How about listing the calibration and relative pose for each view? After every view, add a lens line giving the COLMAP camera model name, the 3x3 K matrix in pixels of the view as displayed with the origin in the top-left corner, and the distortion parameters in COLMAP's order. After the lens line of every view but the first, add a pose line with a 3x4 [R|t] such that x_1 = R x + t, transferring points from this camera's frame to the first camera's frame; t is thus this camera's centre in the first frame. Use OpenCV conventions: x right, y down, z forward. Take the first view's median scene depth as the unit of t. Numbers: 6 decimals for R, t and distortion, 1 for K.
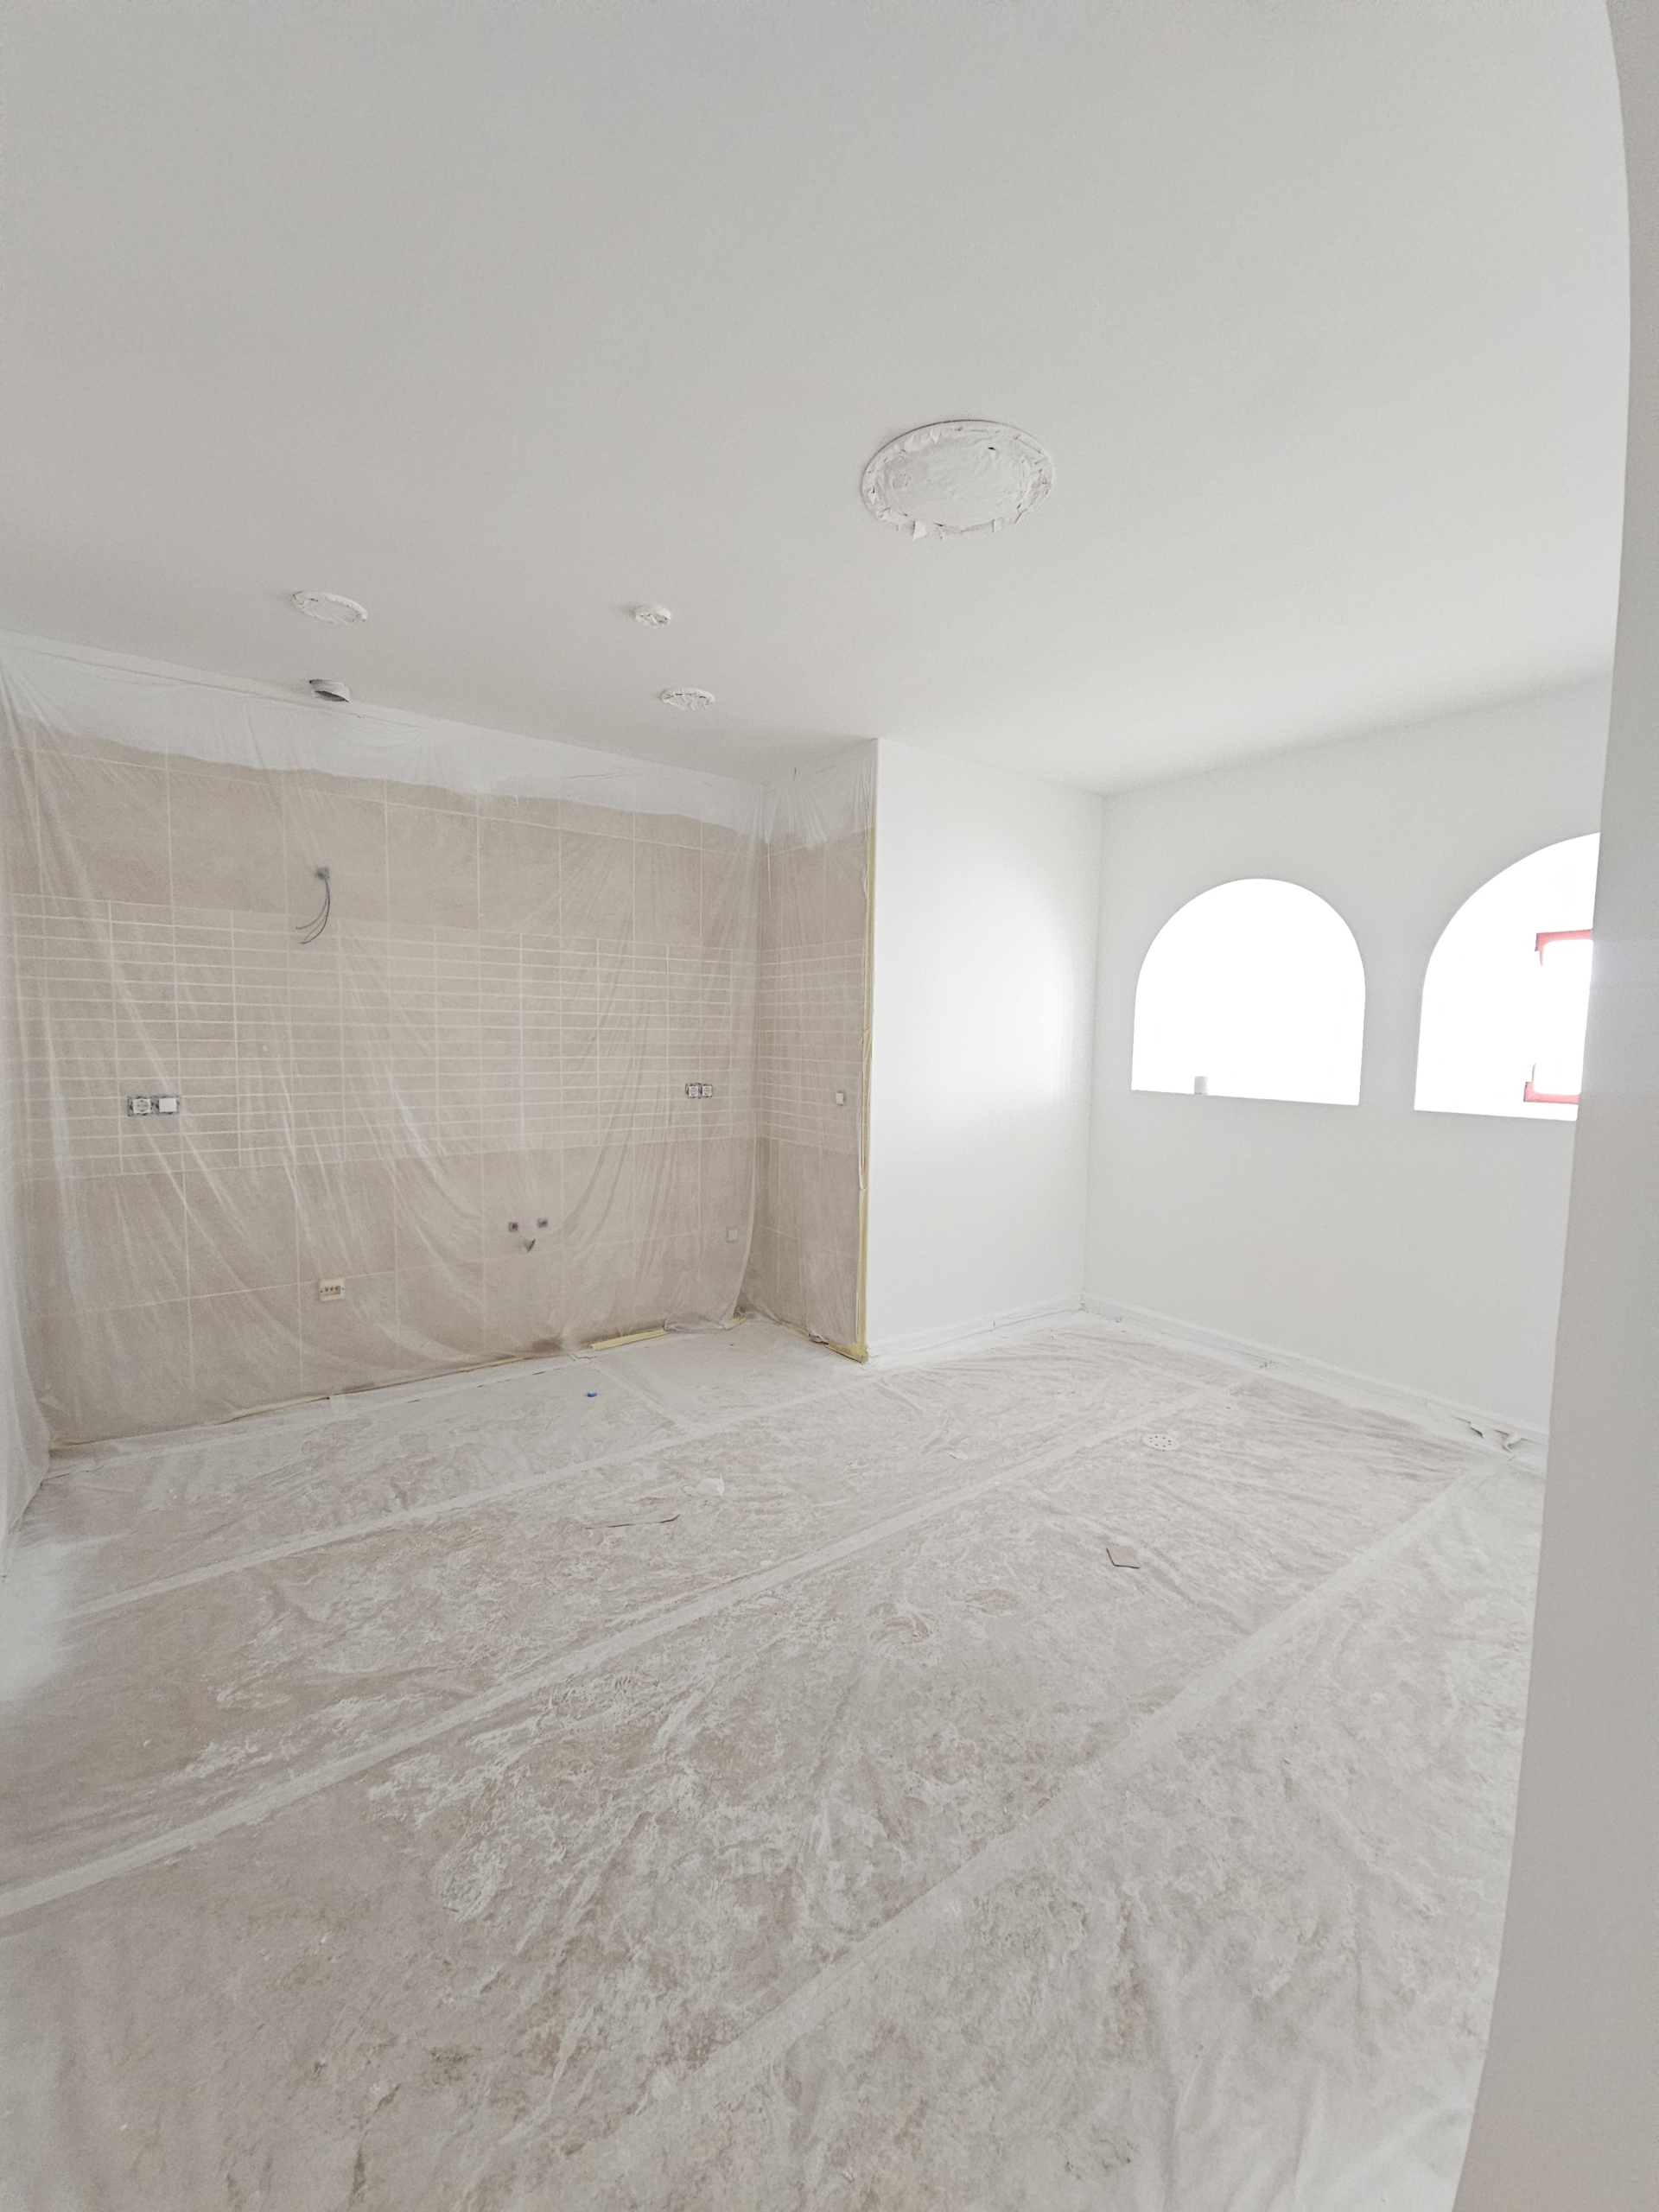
lens RADIAL K [[906.6, 0, 820.9], [0, 906.6, 1103.5], [0, 0, 1]] dist [0.005237, -0.003569]
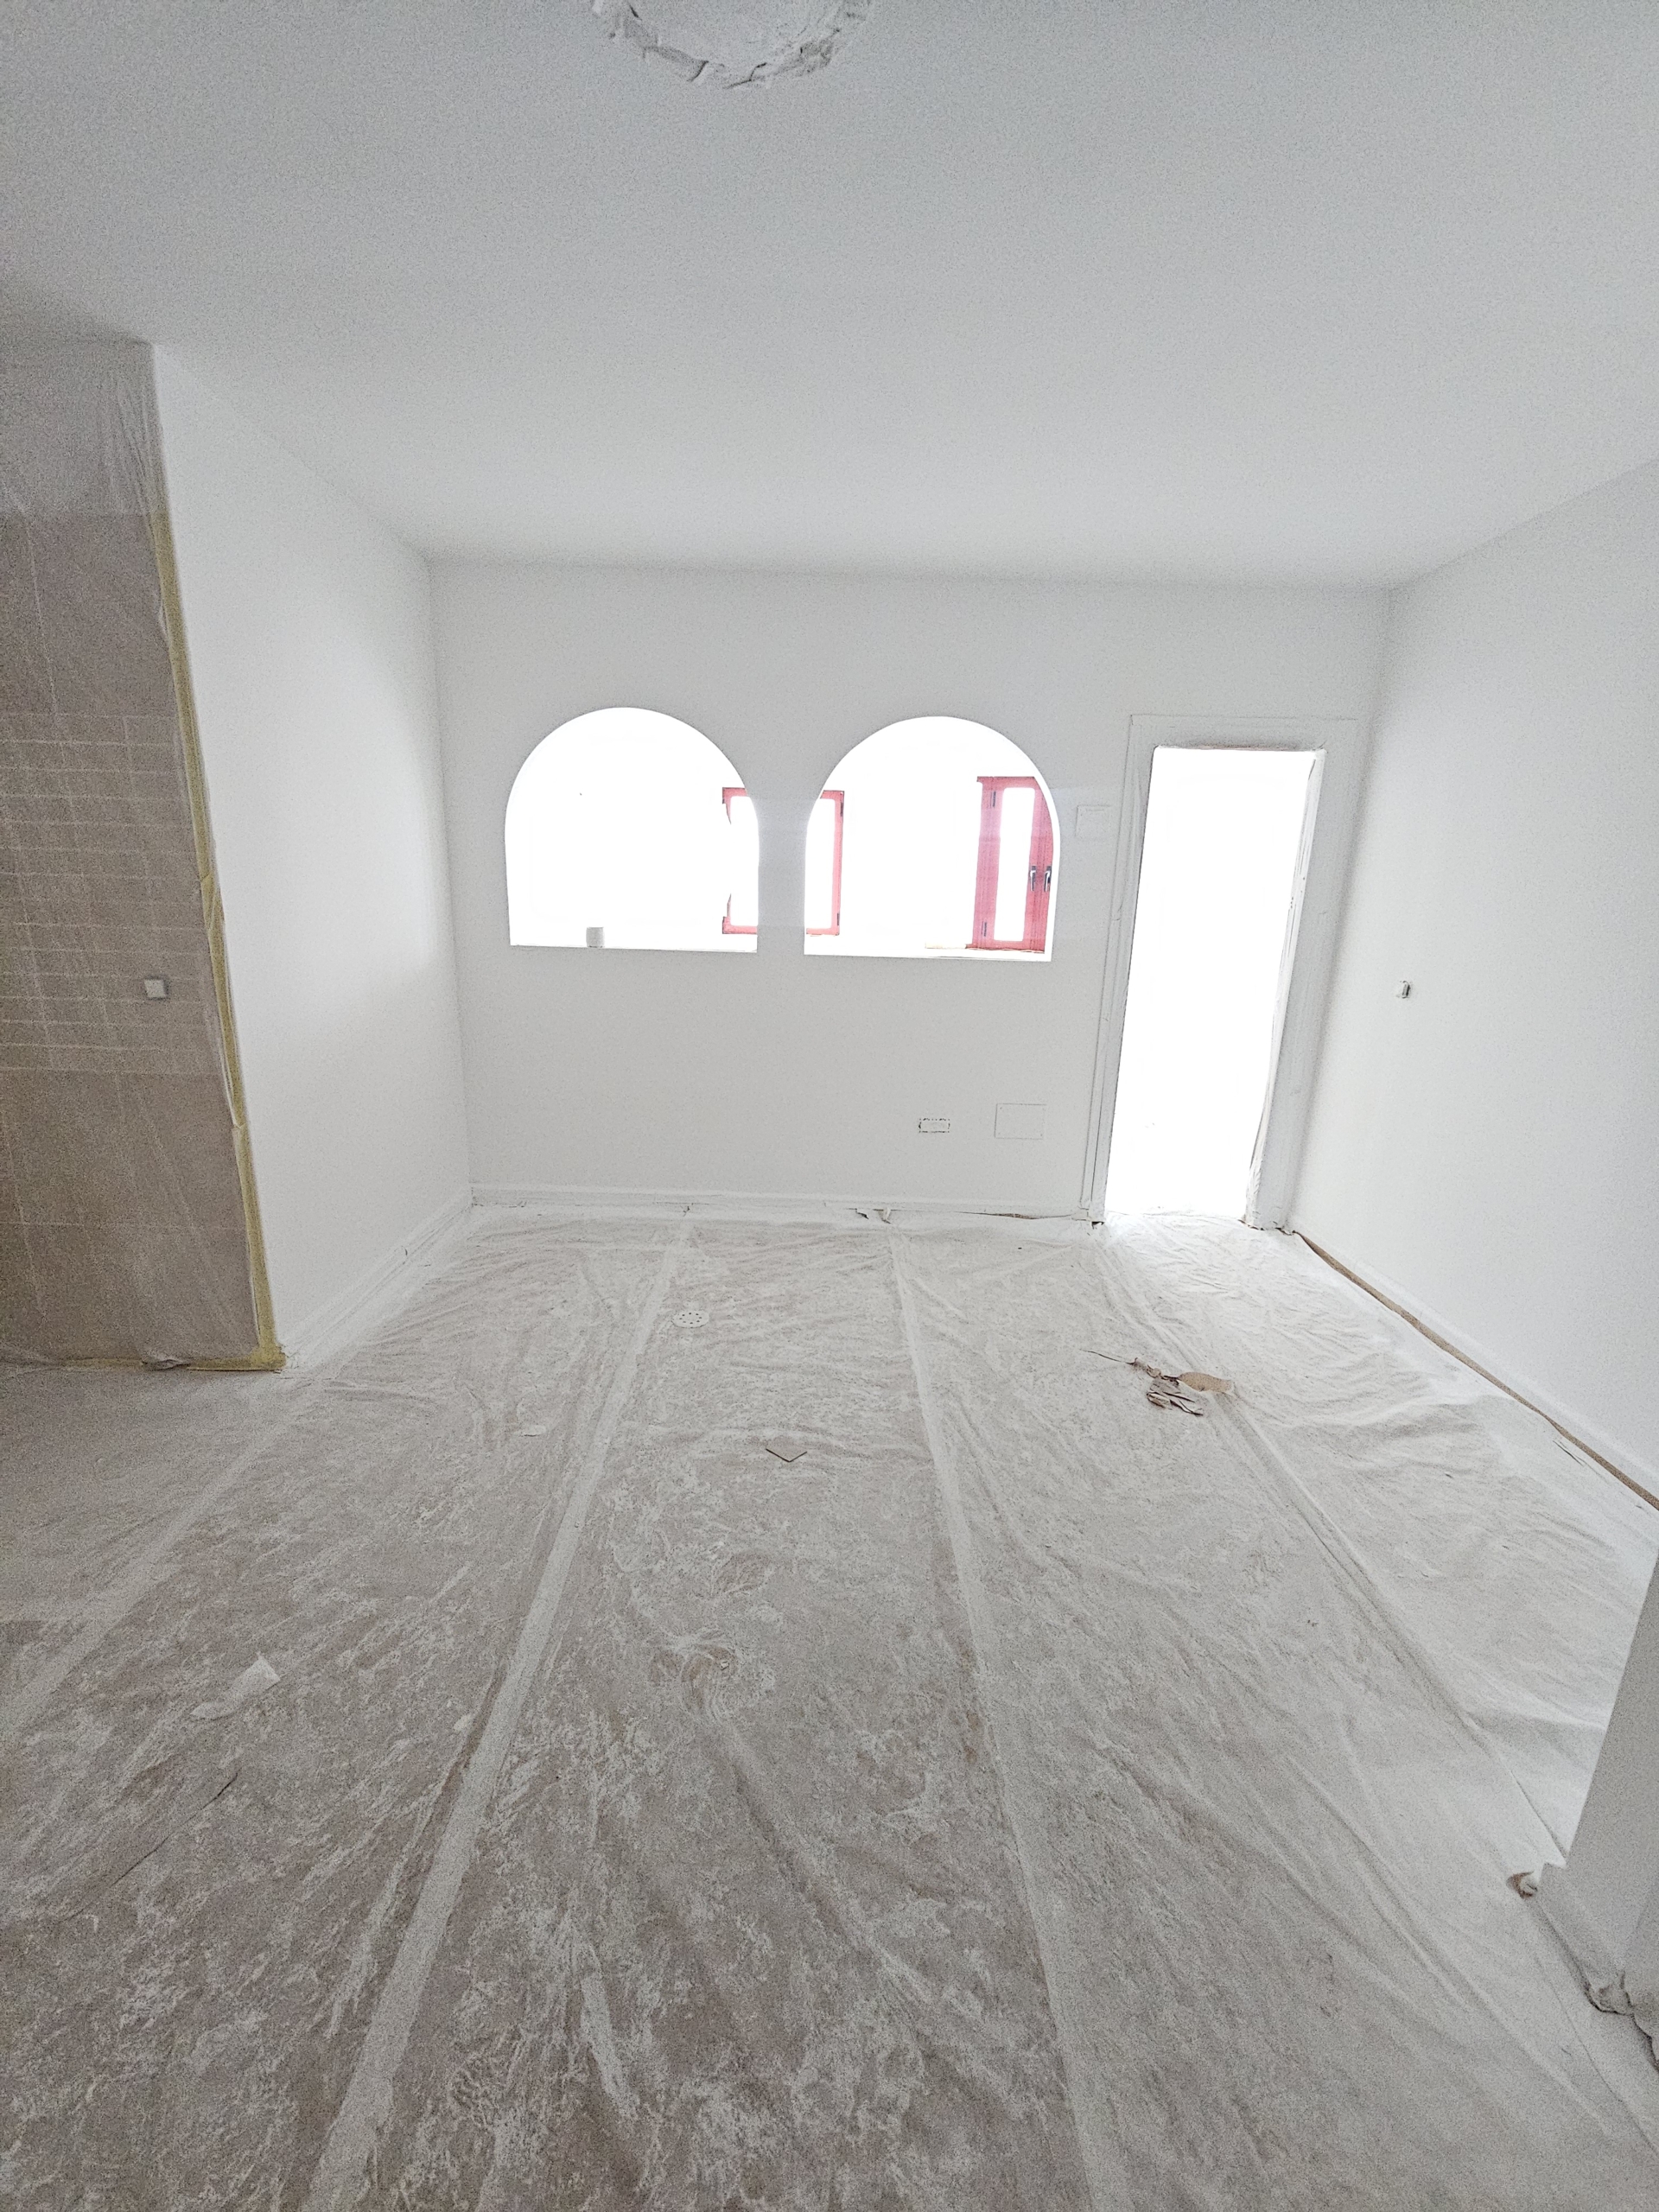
lens RADIAL K [[906.6, 0, 820.9], [0, 906.6, 1103.5], [0, 0, 1]] dist [0.005237, -0.003569]
pose [[0.591001, -0.189710, 0.784046, -0.354857], [0.042602, 0.977937, 0.204512, -0.059954], [-0.805545, -0.087465, 0.586043, 0.466843]]
